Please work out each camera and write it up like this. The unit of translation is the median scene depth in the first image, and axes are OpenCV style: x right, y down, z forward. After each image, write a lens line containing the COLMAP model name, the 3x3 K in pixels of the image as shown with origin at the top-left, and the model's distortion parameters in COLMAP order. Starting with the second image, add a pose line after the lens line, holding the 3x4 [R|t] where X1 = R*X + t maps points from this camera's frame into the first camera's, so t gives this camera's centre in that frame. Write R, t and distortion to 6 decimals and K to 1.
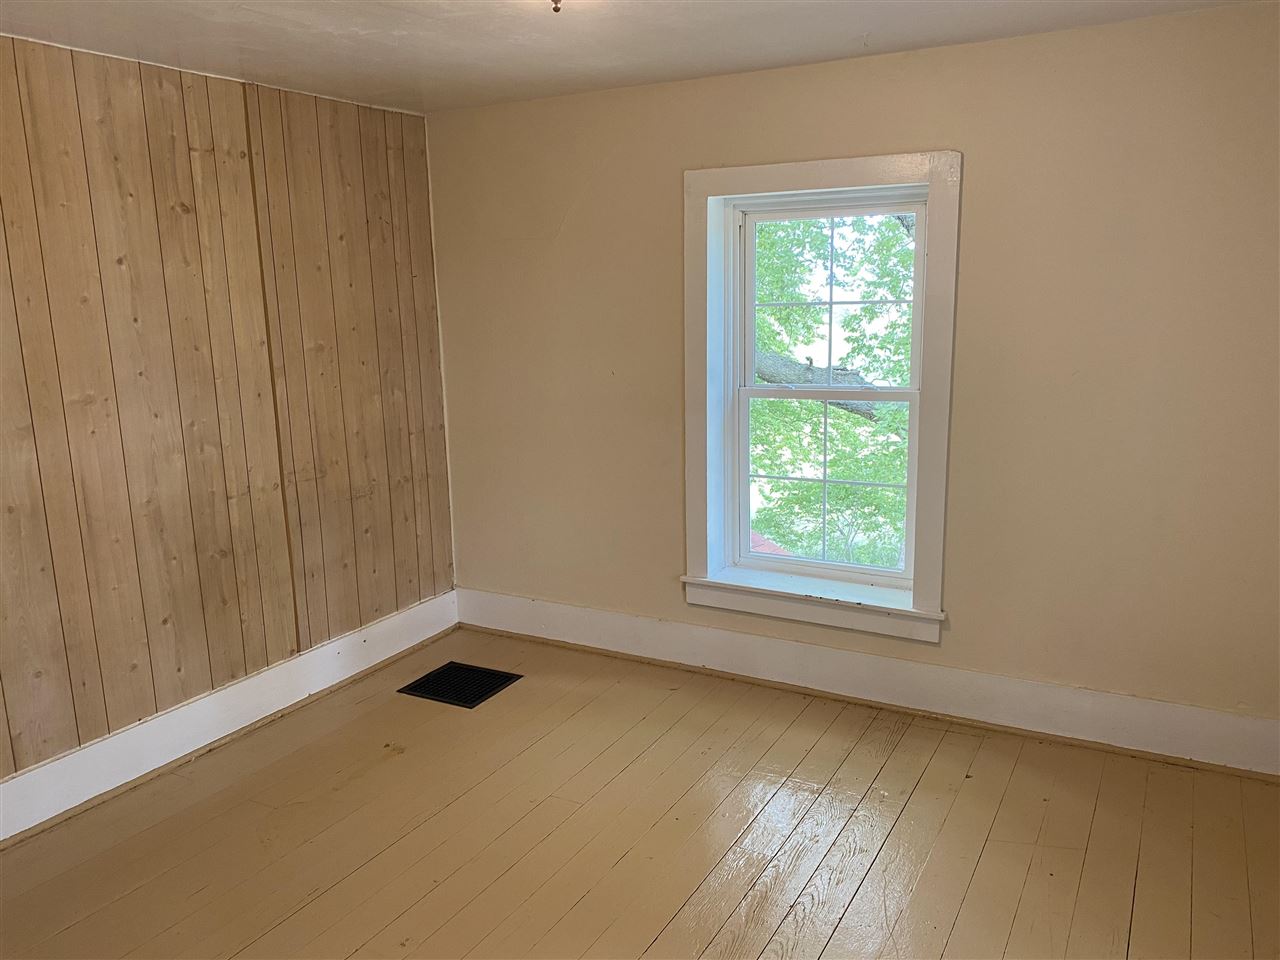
lens RADIAL K [[971.2, 0, 639.8], [0, 971.2, 483.3], [0, 0, 1]] dist [-0.005501, 0.000779]
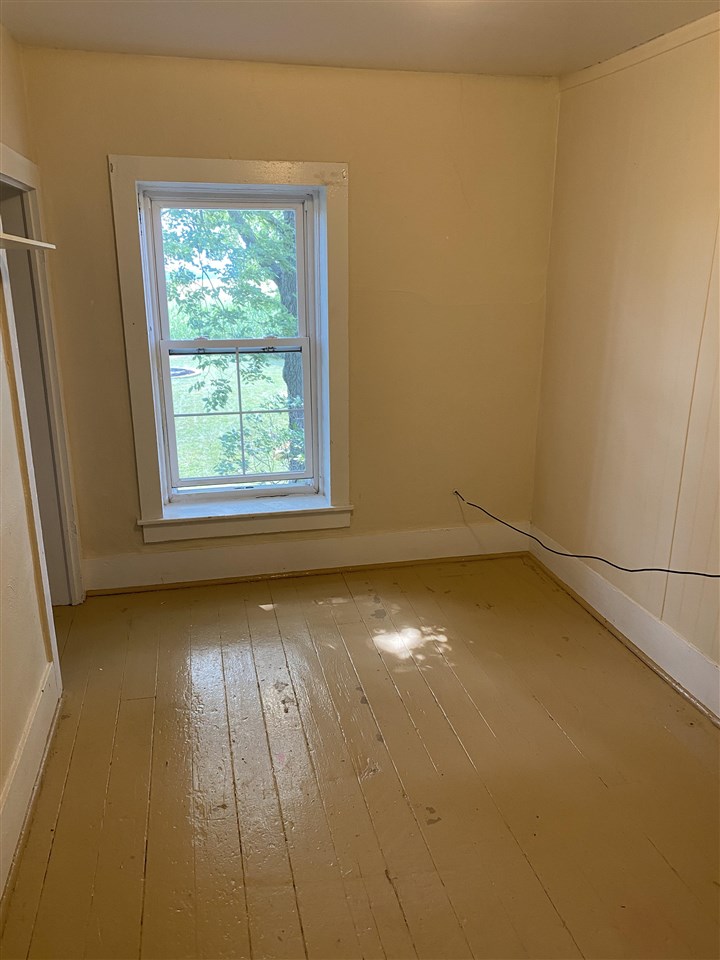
lens RADIAL K [[728.4, 0, 360.5], [0, 728.4, 477.3], [0, 0, 1]] dist [-0.005501, 0.000779]
pose [[0.736627, -0.171701, 0.654141, -0.344009], [0.119362, 0.985058, 0.124148, -0.032916], [-0.665683, -0.013371, 0.746115, 0.200239]]
